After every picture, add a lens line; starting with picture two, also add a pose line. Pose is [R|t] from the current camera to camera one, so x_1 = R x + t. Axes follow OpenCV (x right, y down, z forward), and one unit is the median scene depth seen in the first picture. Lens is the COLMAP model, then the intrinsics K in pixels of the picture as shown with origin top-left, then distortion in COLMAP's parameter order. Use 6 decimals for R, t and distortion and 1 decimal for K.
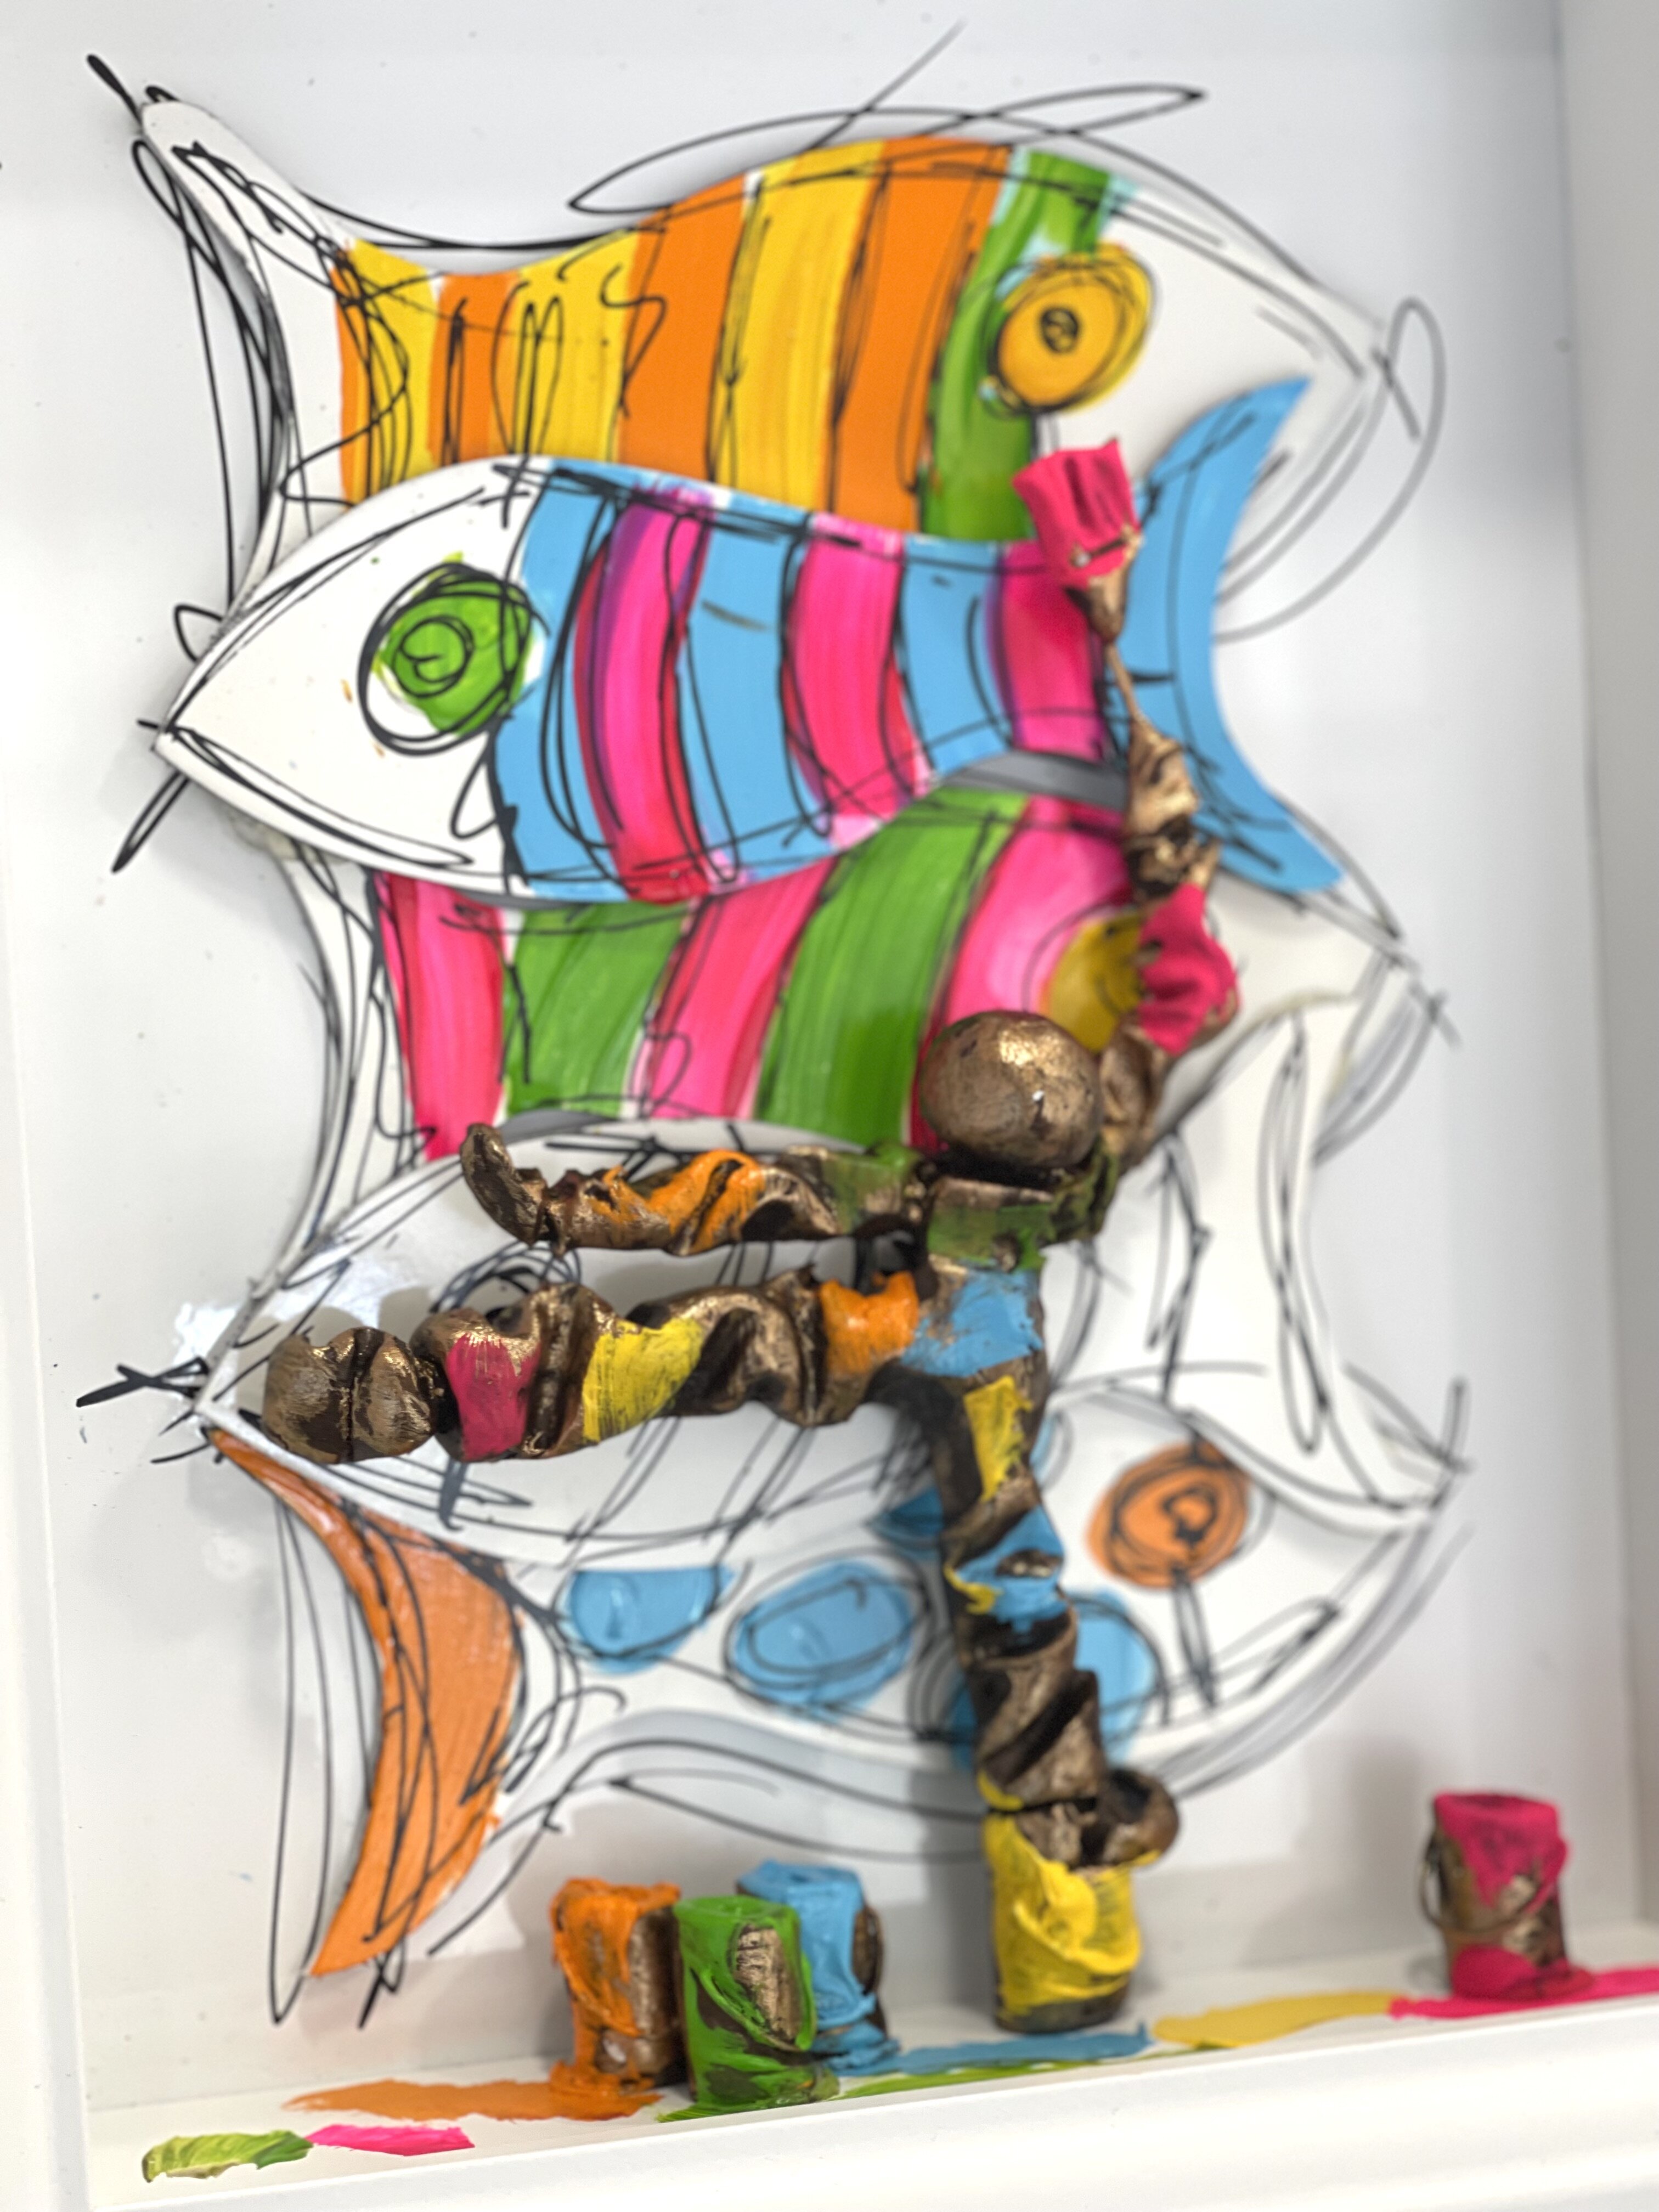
lens RADIAL K [[4237.0, 0, 829.5], [0, 4237.0, 1106.0], [0, 0, 1]] dist [0.032583, 1.645771]
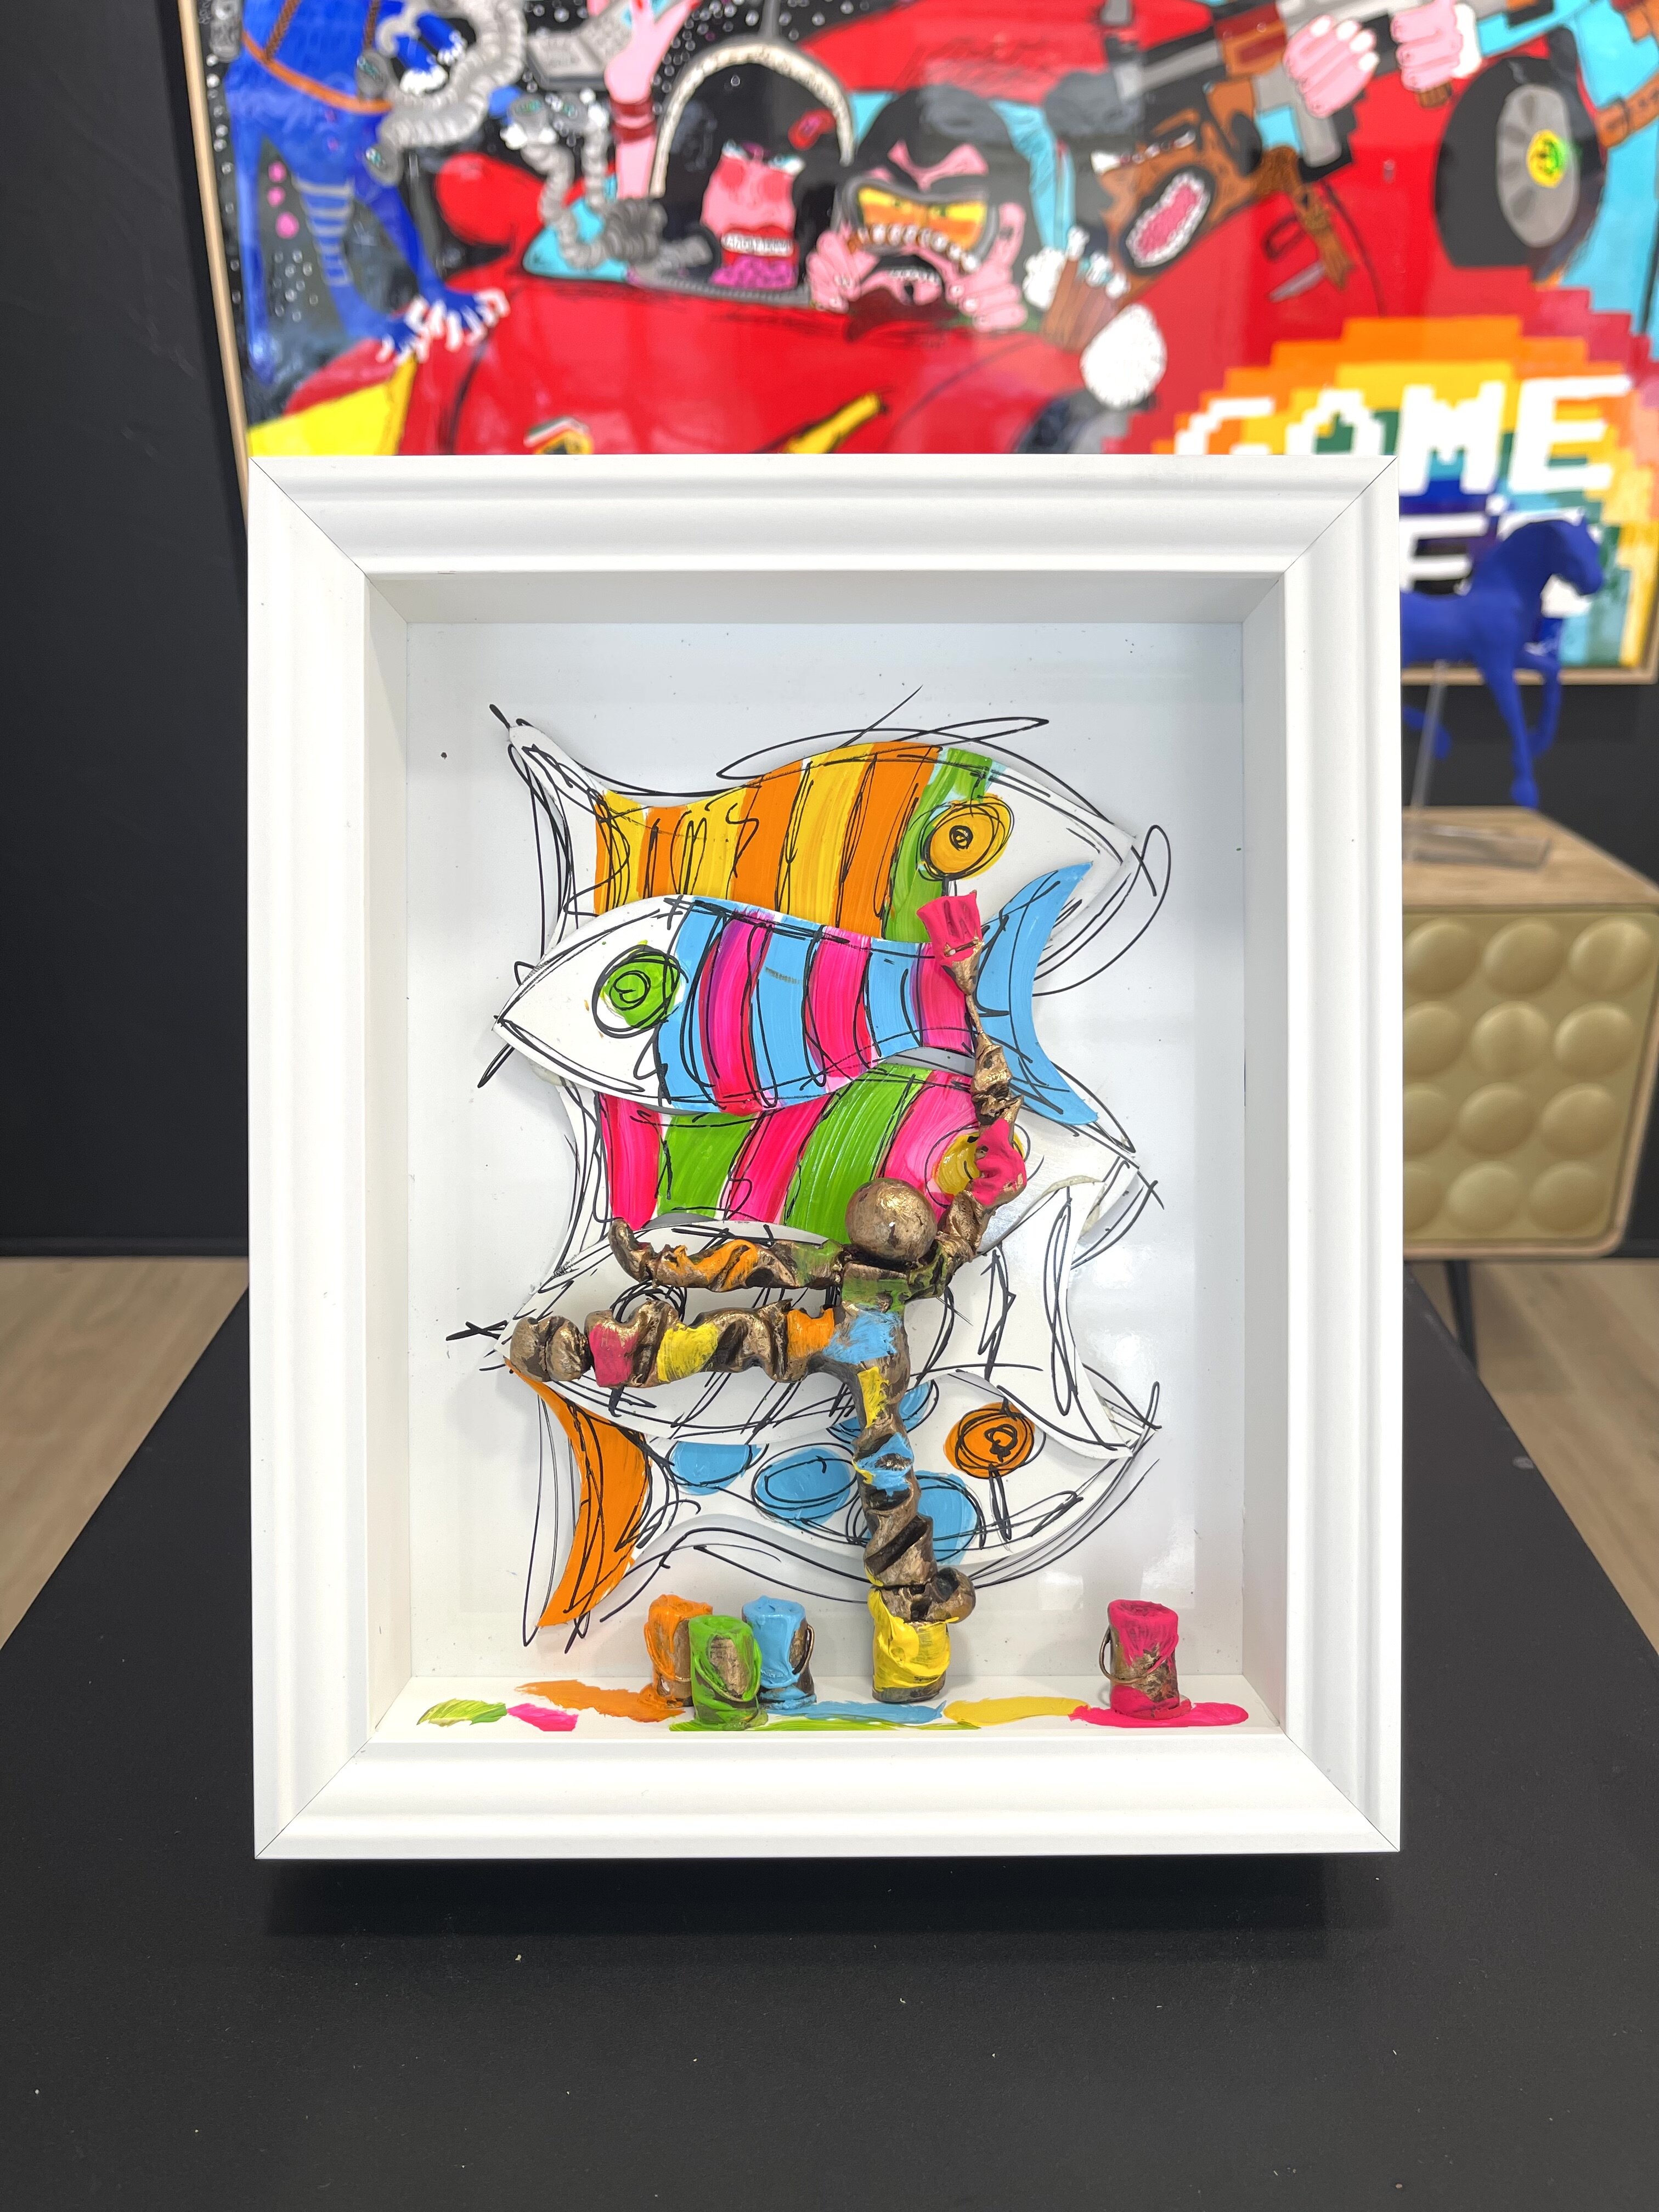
lens RADIAL K [[1706.3, 0, 836.7], [0, 1706.3, 1107.2], [0, 0, 1]] dist [0.115120, -0.175652]
pose [[0.964957, 0.051092, -0.257386, 0.216763], [-0.058827, 0.998016, -0.022437, -0.035985], [0.255729, 0.036792, 0.966048, 0.221291]]
